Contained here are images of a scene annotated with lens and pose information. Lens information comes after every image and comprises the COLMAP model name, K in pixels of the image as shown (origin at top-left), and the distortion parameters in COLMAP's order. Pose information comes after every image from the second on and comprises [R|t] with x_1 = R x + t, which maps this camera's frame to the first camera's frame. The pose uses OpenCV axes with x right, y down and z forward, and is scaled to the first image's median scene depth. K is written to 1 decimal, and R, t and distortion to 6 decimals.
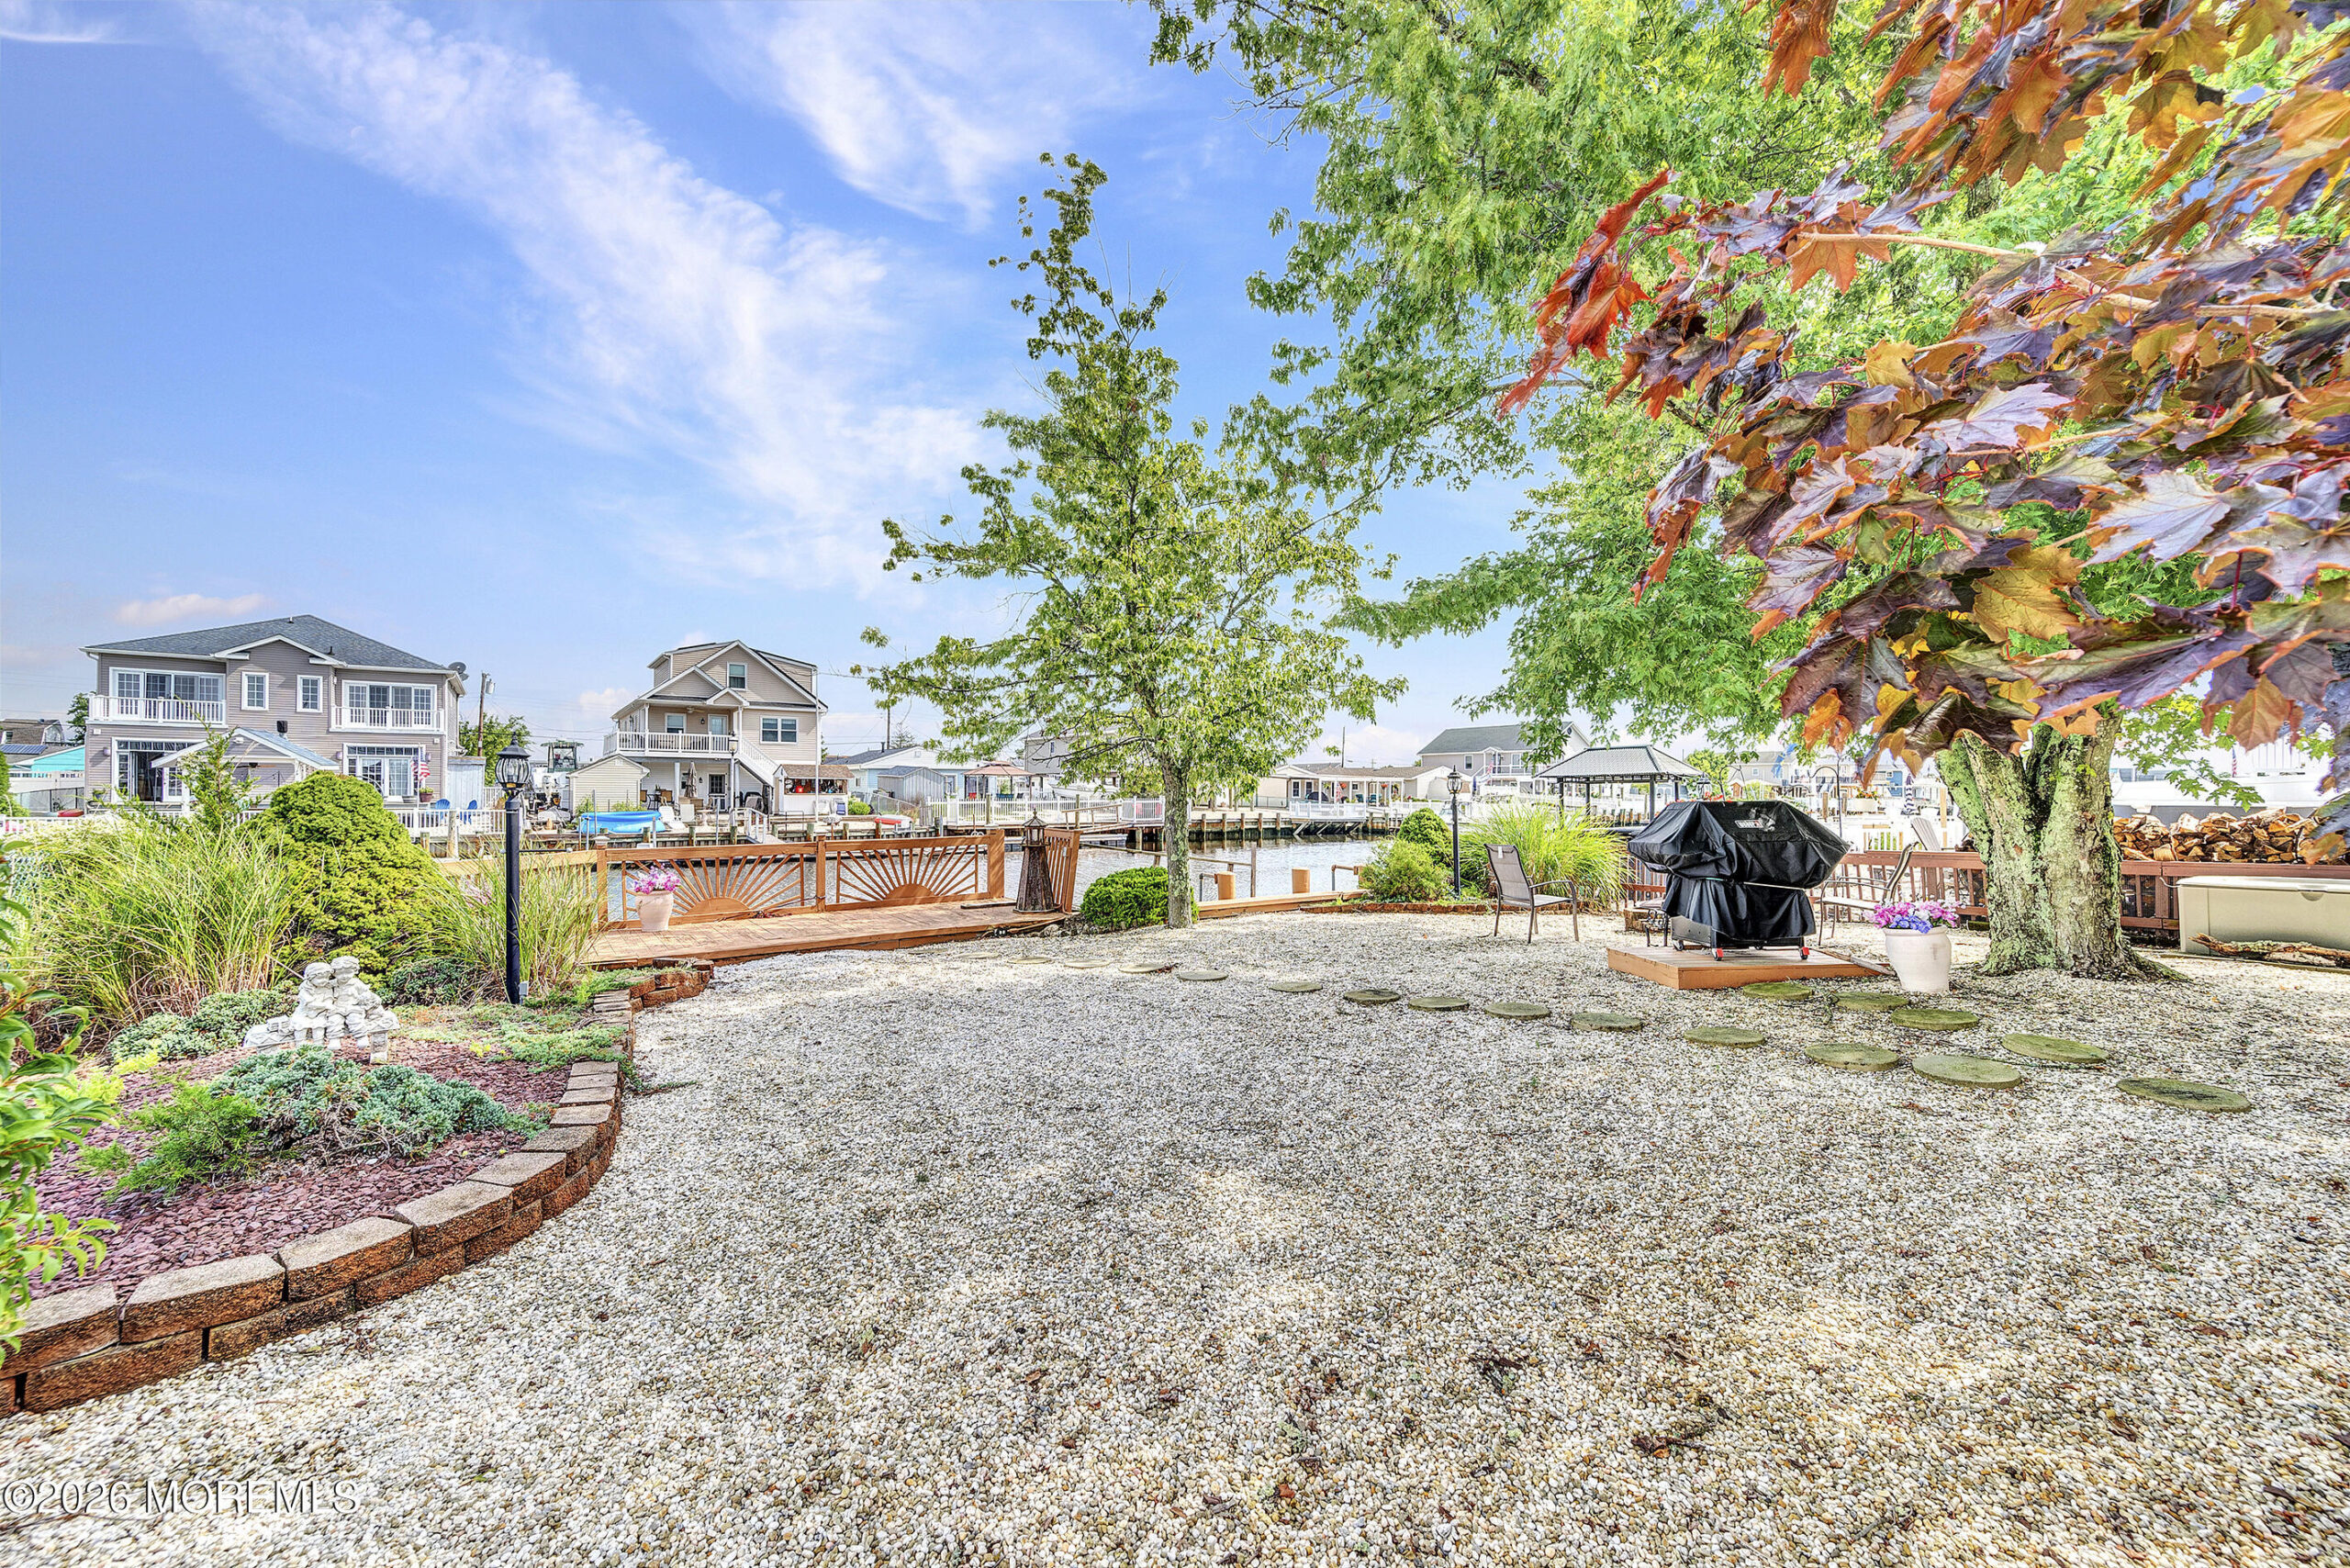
lens RADIAL K [[921.4, 0, 1182.4], [0, 921.4, 785.8], [0, 0, 1]] dist [-0.001291, -0.000006]
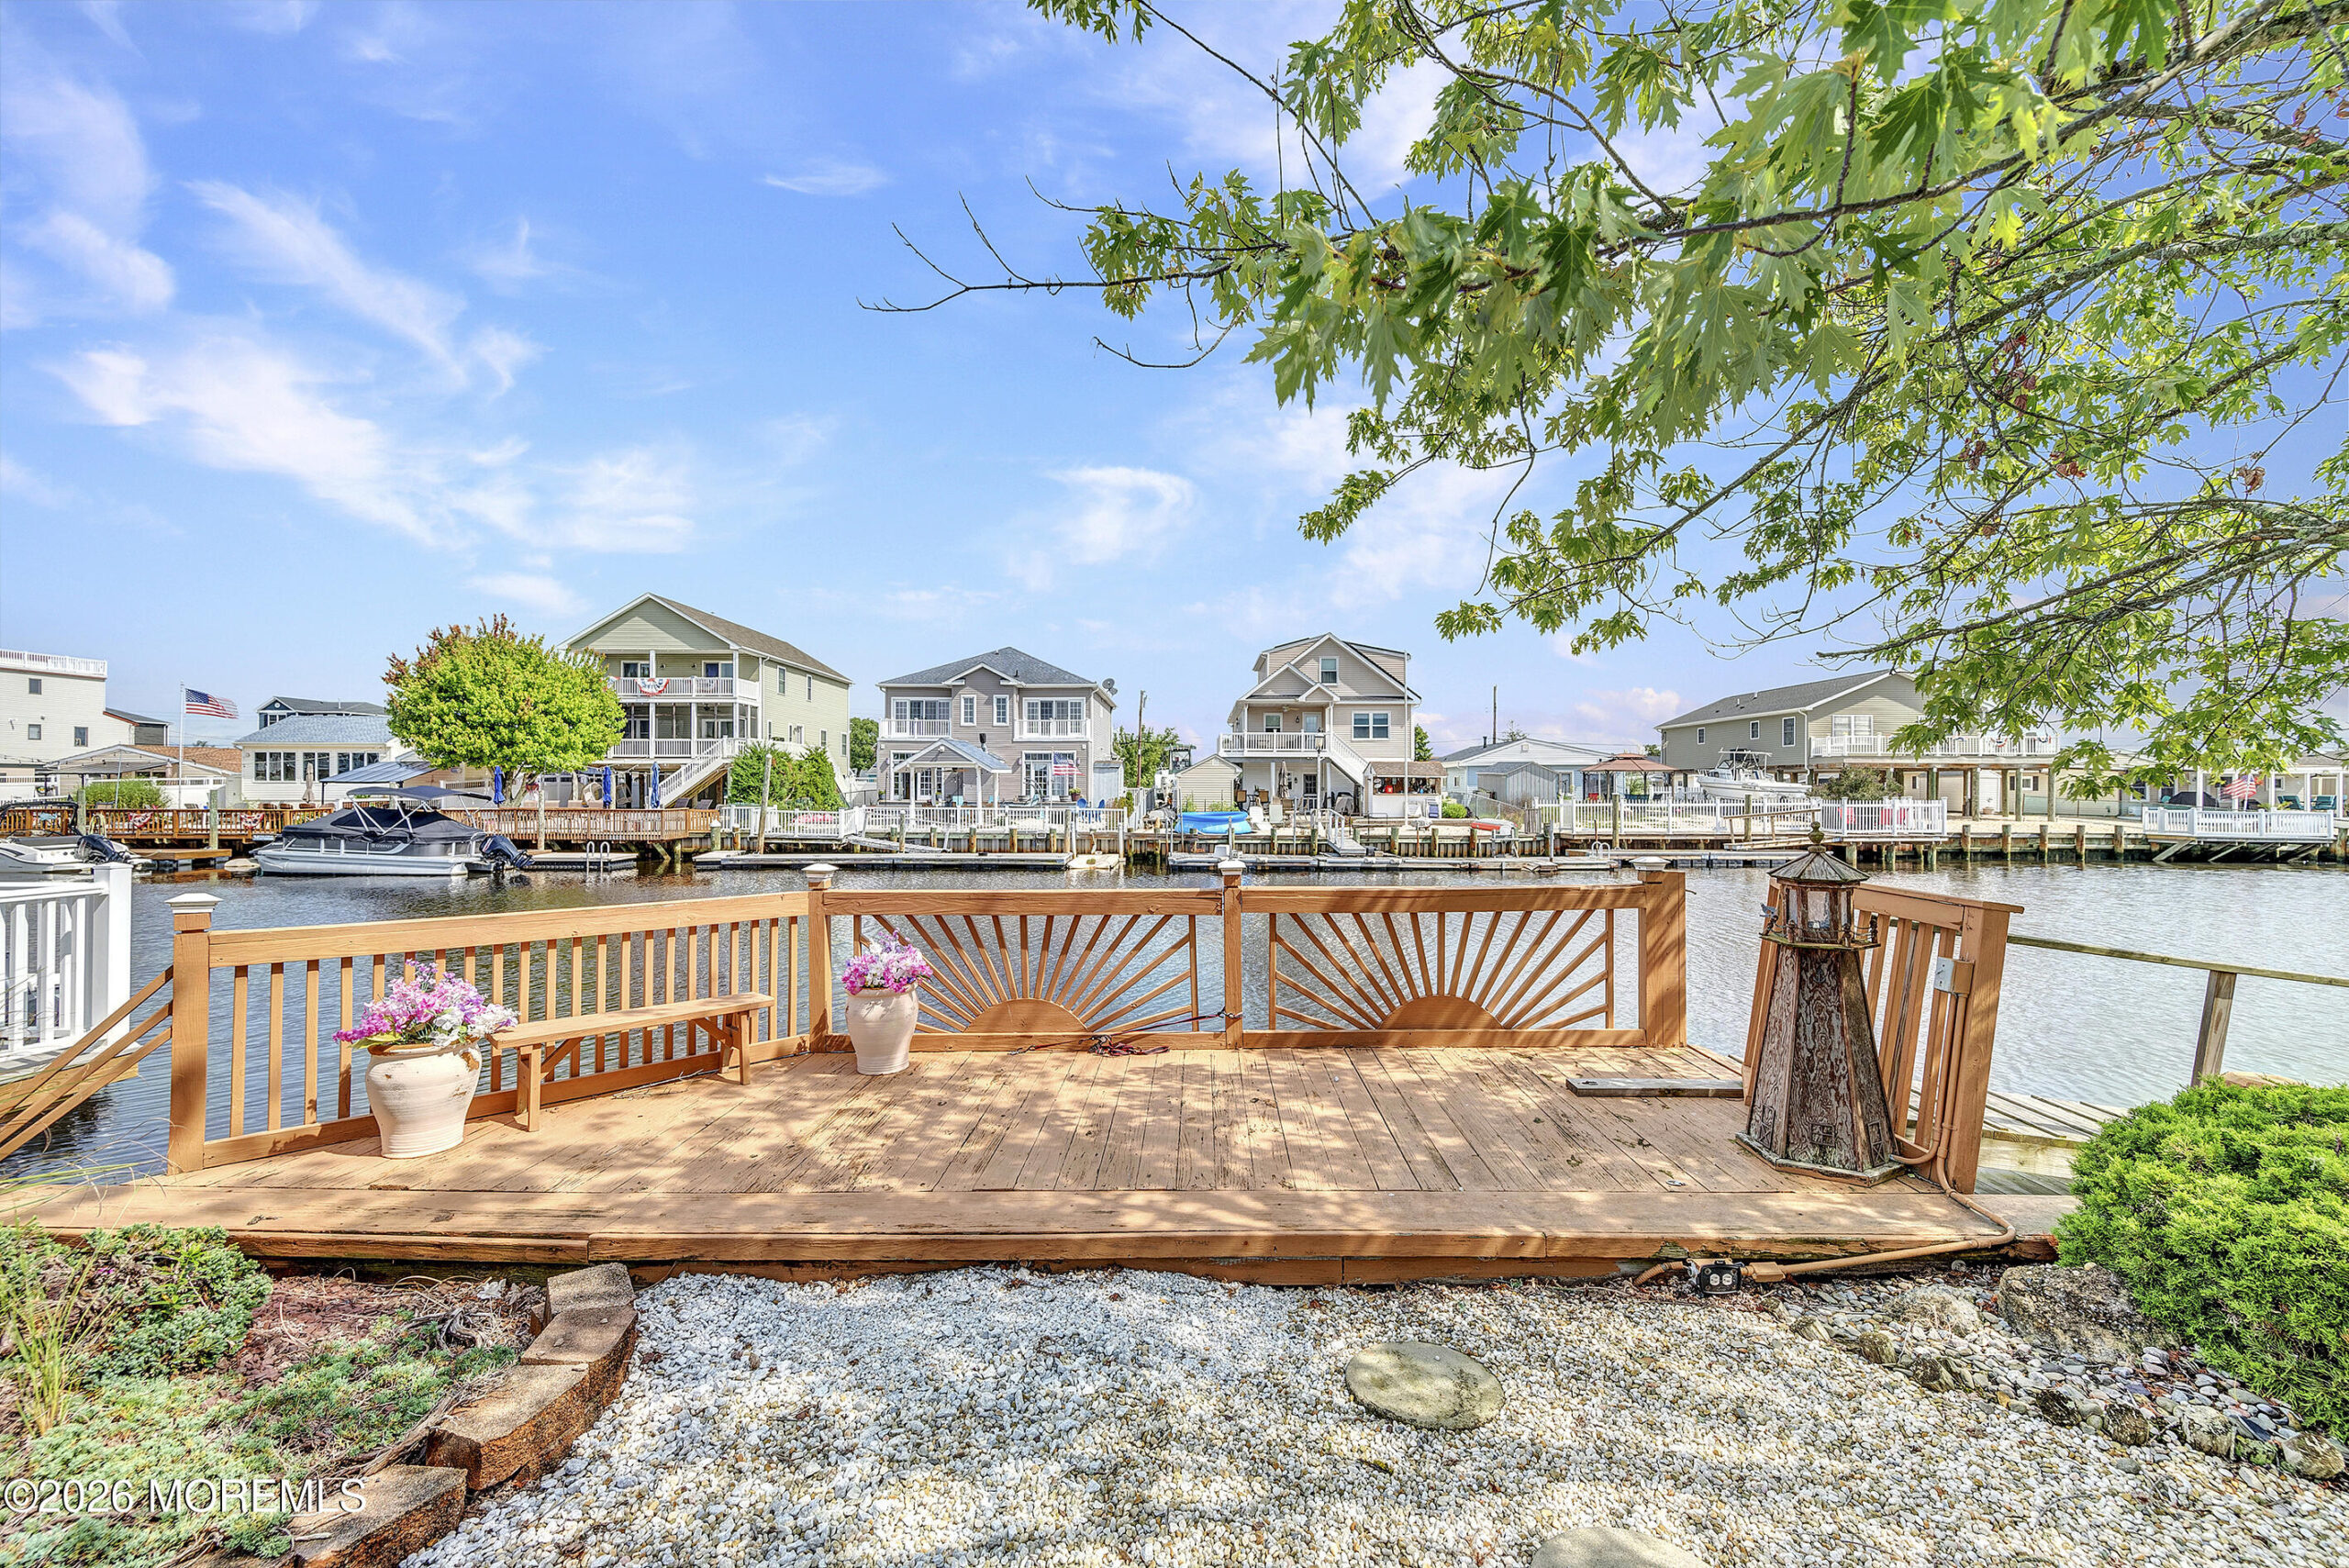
lens RADIAL K [[921.0, 0, 1181.9], [0, 921.0, 785.8], [0, 0, 1]] dist [-0.001291, -0.000006]
pose [[0.799862, -0.005598, -0.600157, -0.036167], [0.004126, 0.999984, -0.003828, 0.003299], [0.600169, 0.000586, 0.799873, 0.156768]]
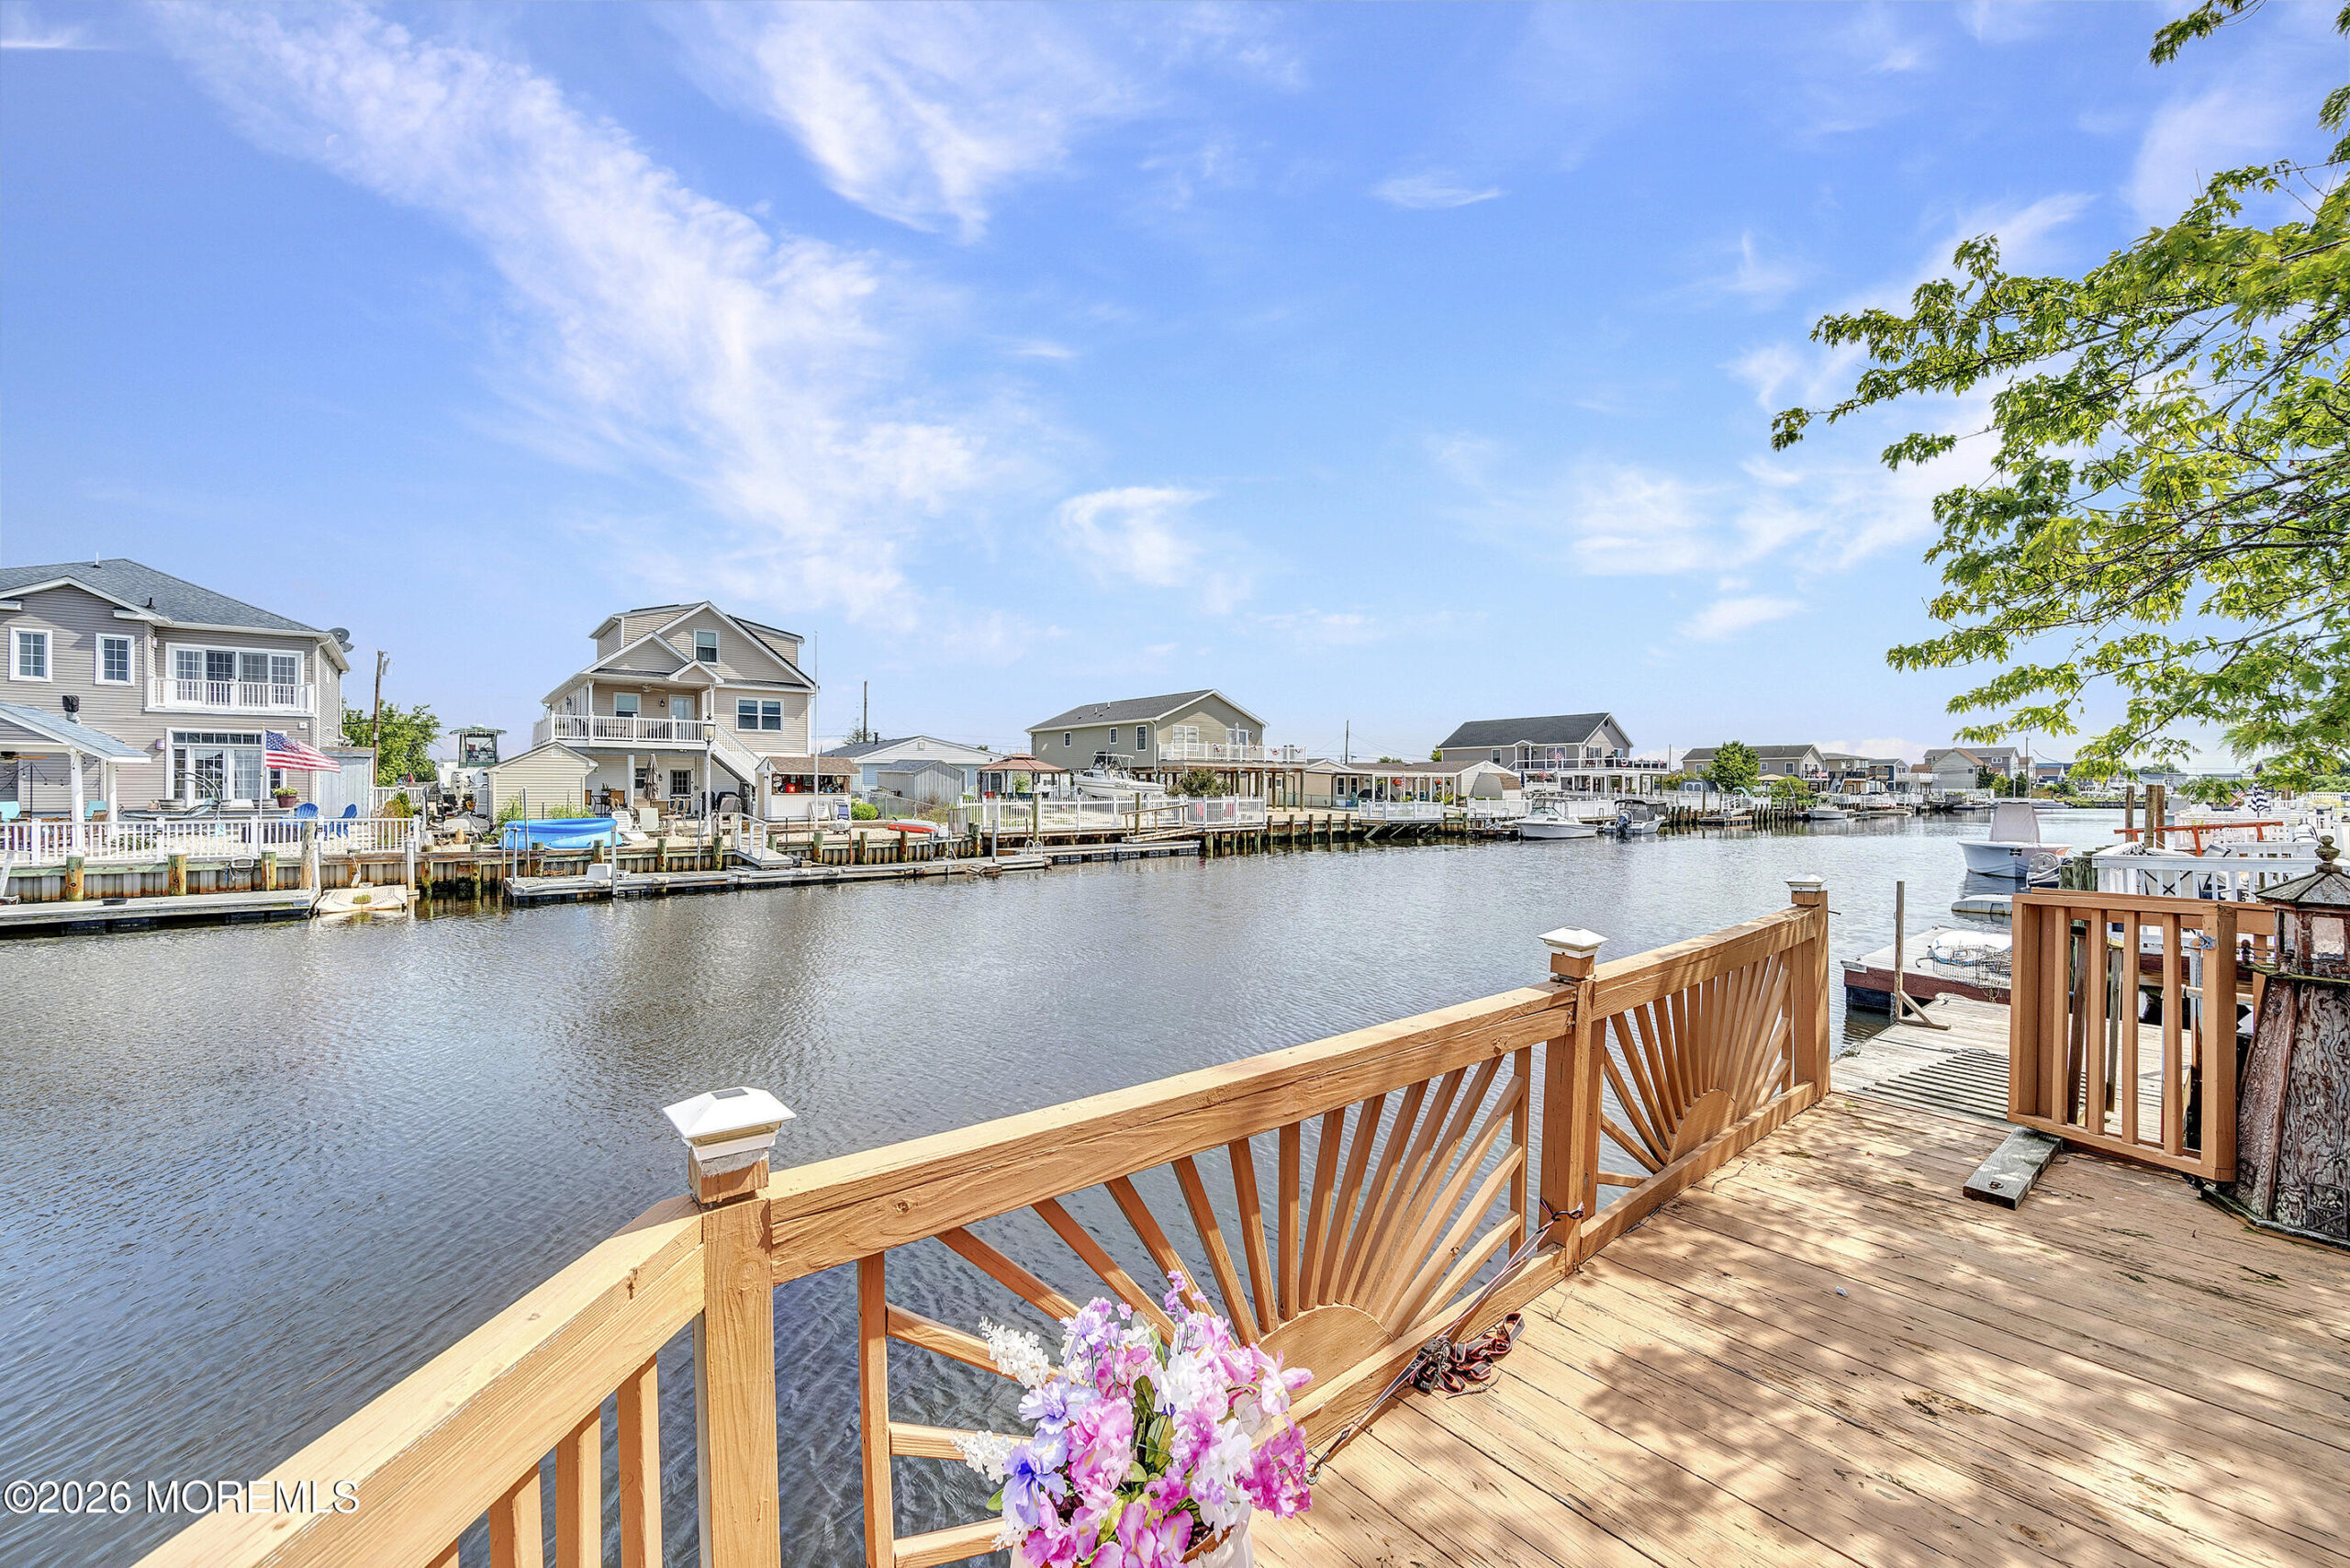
lens RADIAL K [[921.4, 0, 1182.4], [0, 921.4, 785.8], [0, 0, 1]] dist [-0.001291, -0.000006]
pose [[0.998223, -0.004643, 0.059400, -0.128144], [0.004600, 0.999989, 0.000850, 0.002608], [-0.059403, -0.000575, 0.998234, 0.191653]]
